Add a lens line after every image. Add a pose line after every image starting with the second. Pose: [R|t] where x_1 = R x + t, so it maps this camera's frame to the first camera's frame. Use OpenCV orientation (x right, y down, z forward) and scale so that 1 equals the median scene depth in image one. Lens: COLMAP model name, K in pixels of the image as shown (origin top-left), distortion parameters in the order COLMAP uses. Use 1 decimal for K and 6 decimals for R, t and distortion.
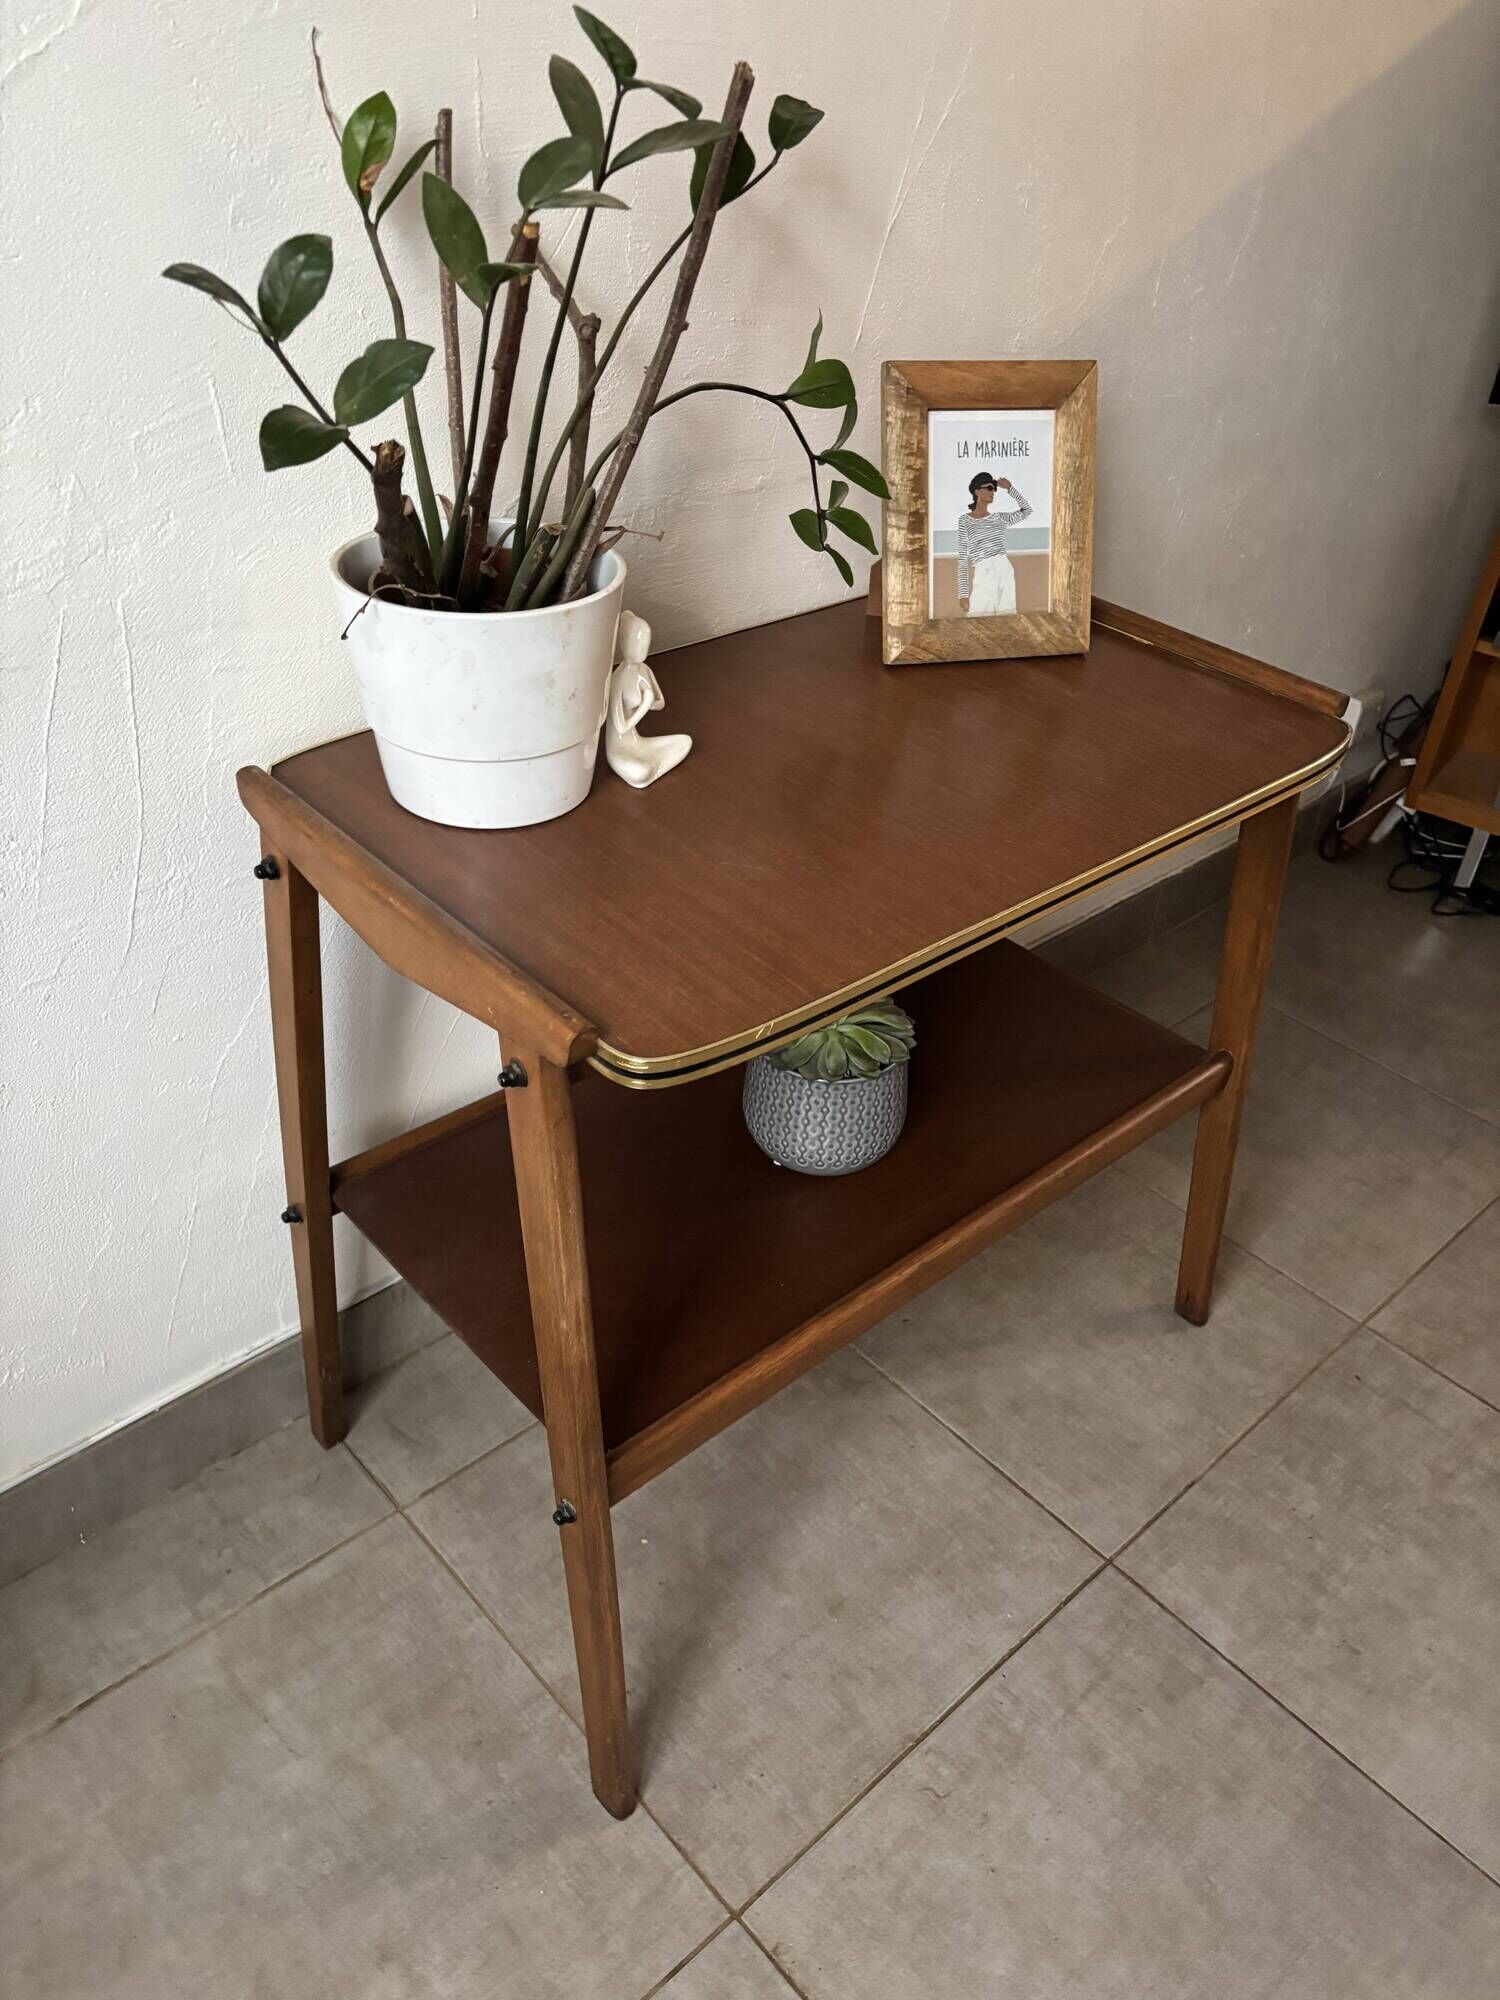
lens RADIAL K [[1506.3, 0, 750.0], [0, 1506.3, 1000.0], [0, 0, 1]] dist [0.014397, 0.001693]
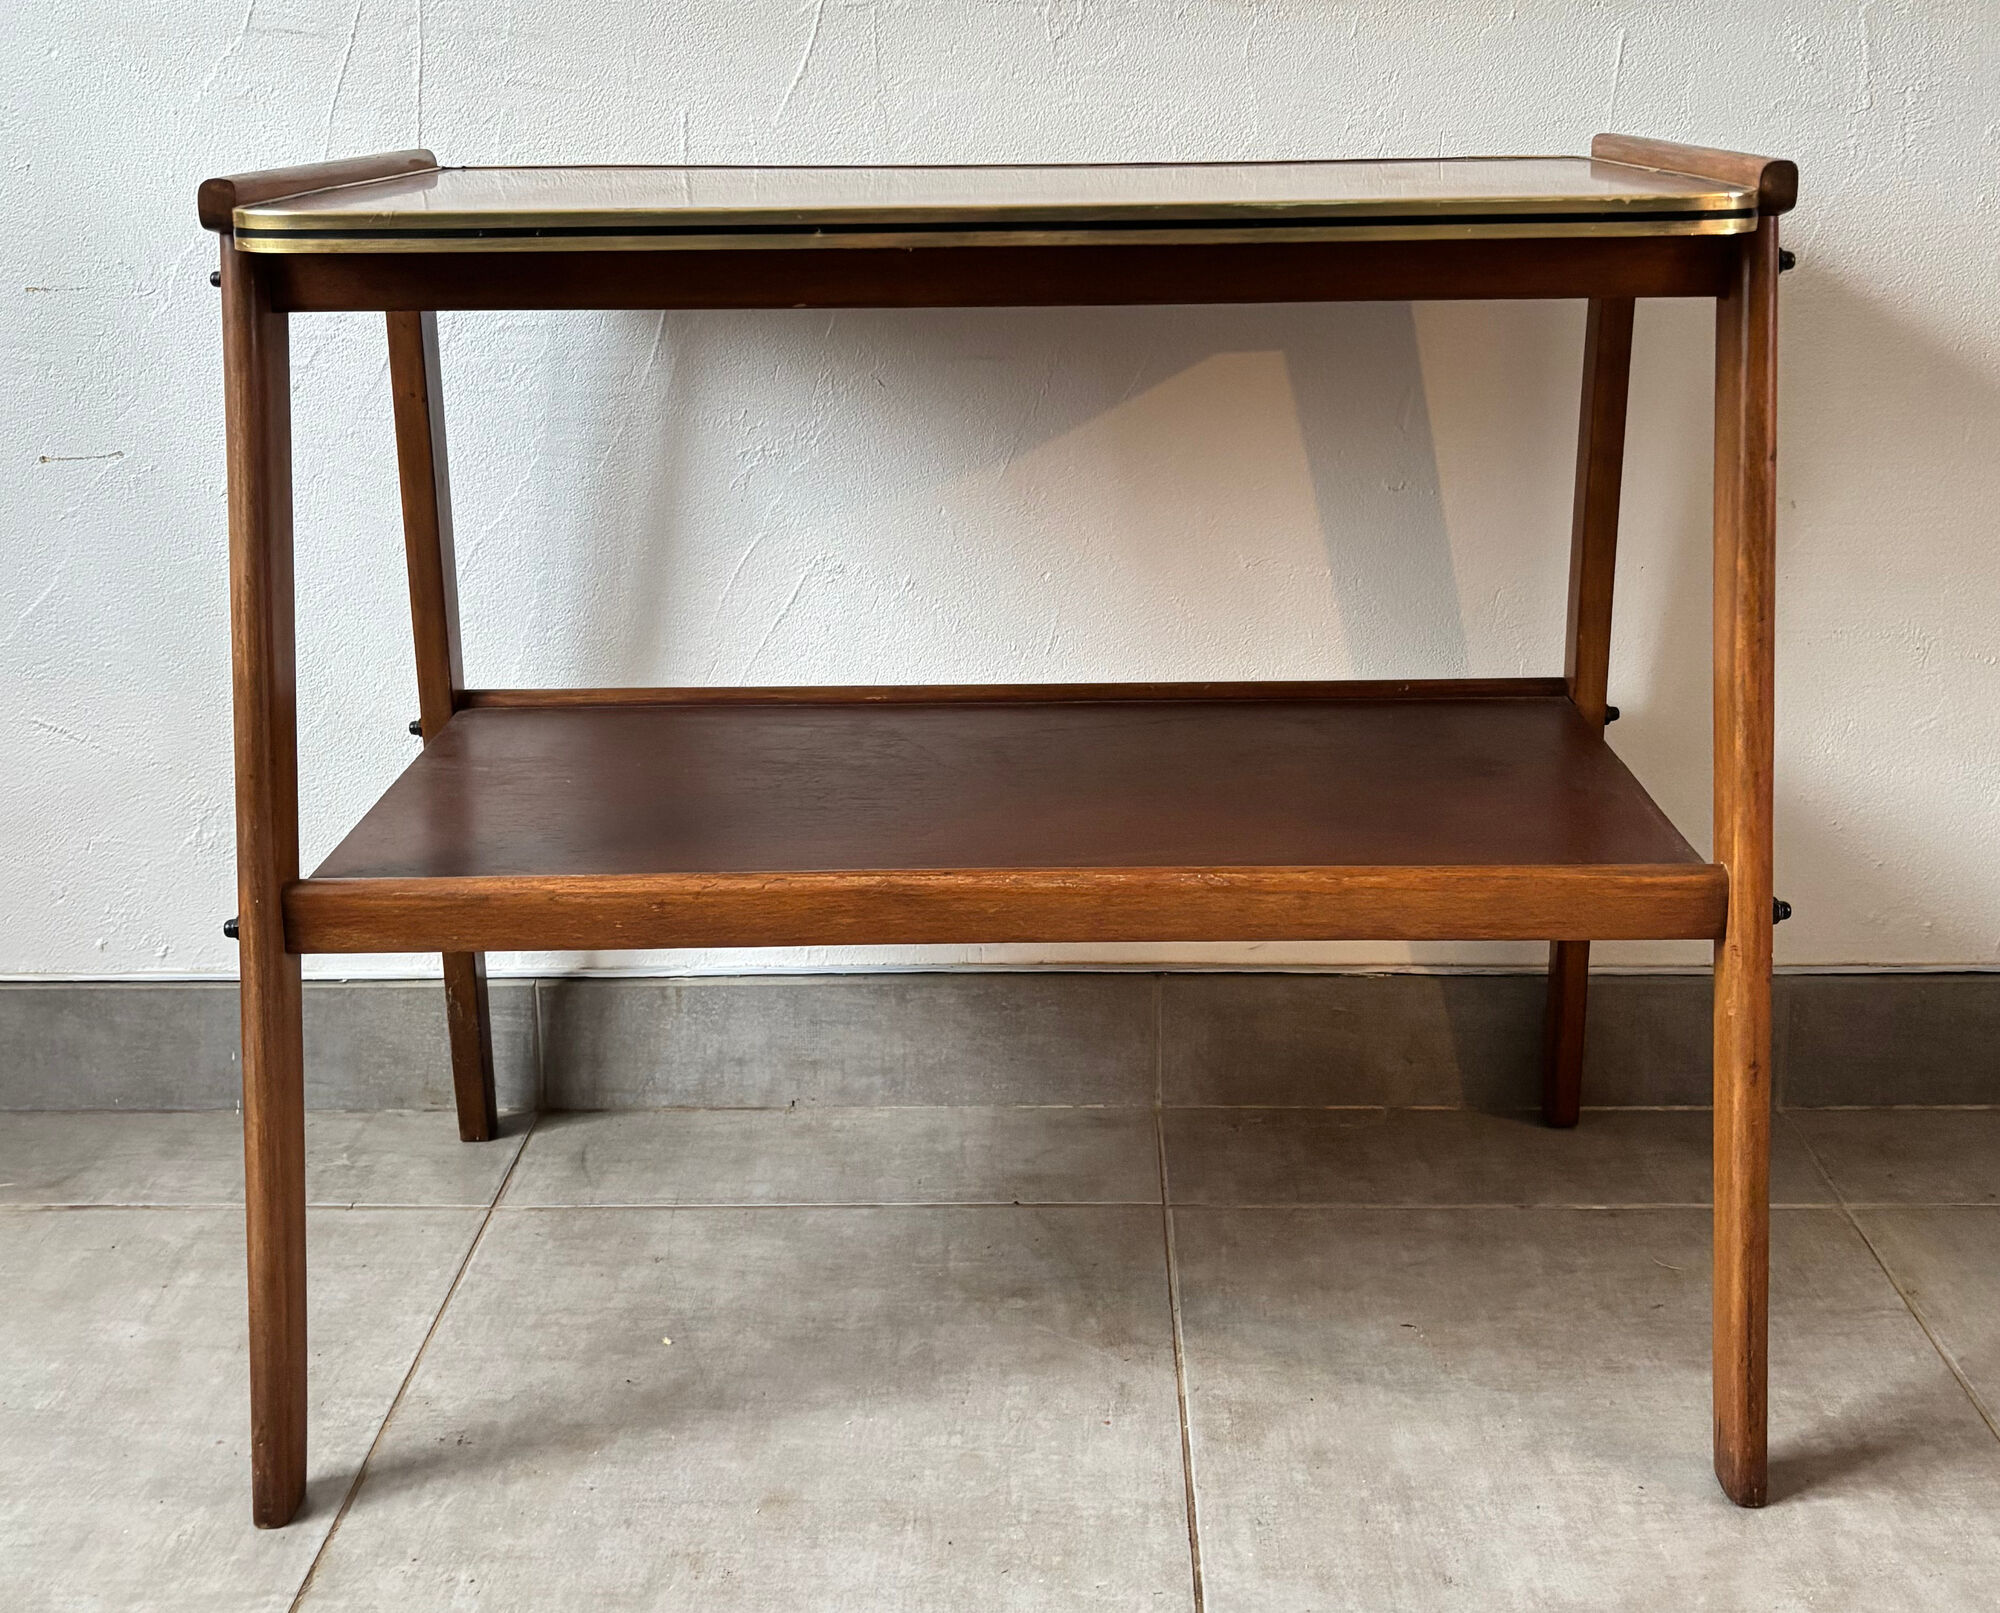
lens RADIAL K [[2321.9, 0, 1031.3], [0, 2321.9, 571.0], [0, 0, 1]] dist [-0.063722, 0.182684]
pose [[0.725814, 0.083092, -0.682854, 0.766711], [-0.348814, 0.900046, -0.261238, 0.276762], [0.592894, 0.427799, 0.682250, 0.259207]]
